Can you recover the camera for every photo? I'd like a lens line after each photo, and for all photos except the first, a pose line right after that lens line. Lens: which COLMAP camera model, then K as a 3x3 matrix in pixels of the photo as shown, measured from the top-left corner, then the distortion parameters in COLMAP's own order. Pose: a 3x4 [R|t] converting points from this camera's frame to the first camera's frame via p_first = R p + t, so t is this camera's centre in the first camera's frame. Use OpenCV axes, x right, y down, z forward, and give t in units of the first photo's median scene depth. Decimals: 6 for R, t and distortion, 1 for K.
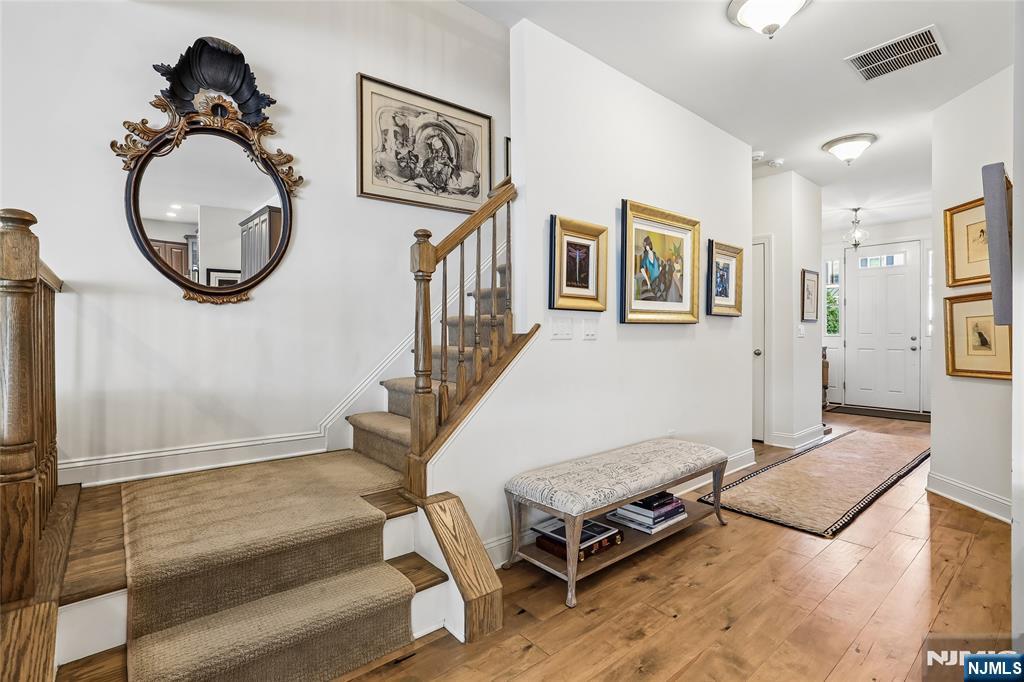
lens RADIAL K [[482.1, 0, 514.4], [0, 482.1, 341.7], [0, 0, 1]] dist [-0.012370, 0.002033]
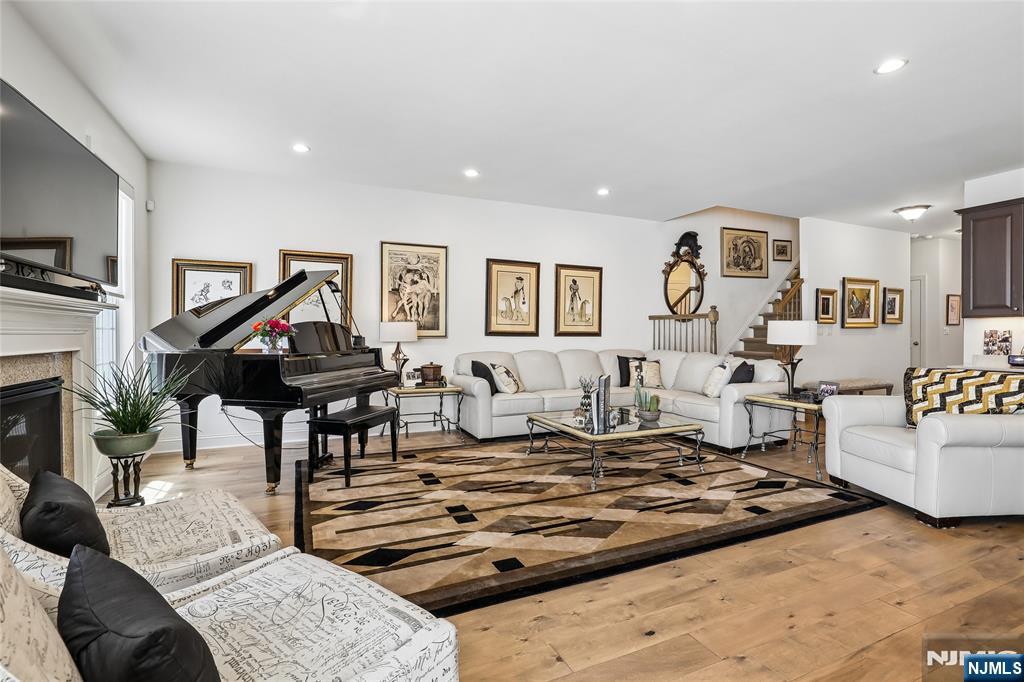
lens RADIAL K [[482.1, 0, 510.3], [0, 482.1, 334.6], [0, 0, 1]] dist [-0.012370, 0.002033]
pose [[0.964169, 0.008041, -0.265167, -0.739891], [-0.008992, 0.999957, -0.002372, 0.014428], [0.265136, 0.004672, 0.964200, -1.748512]]
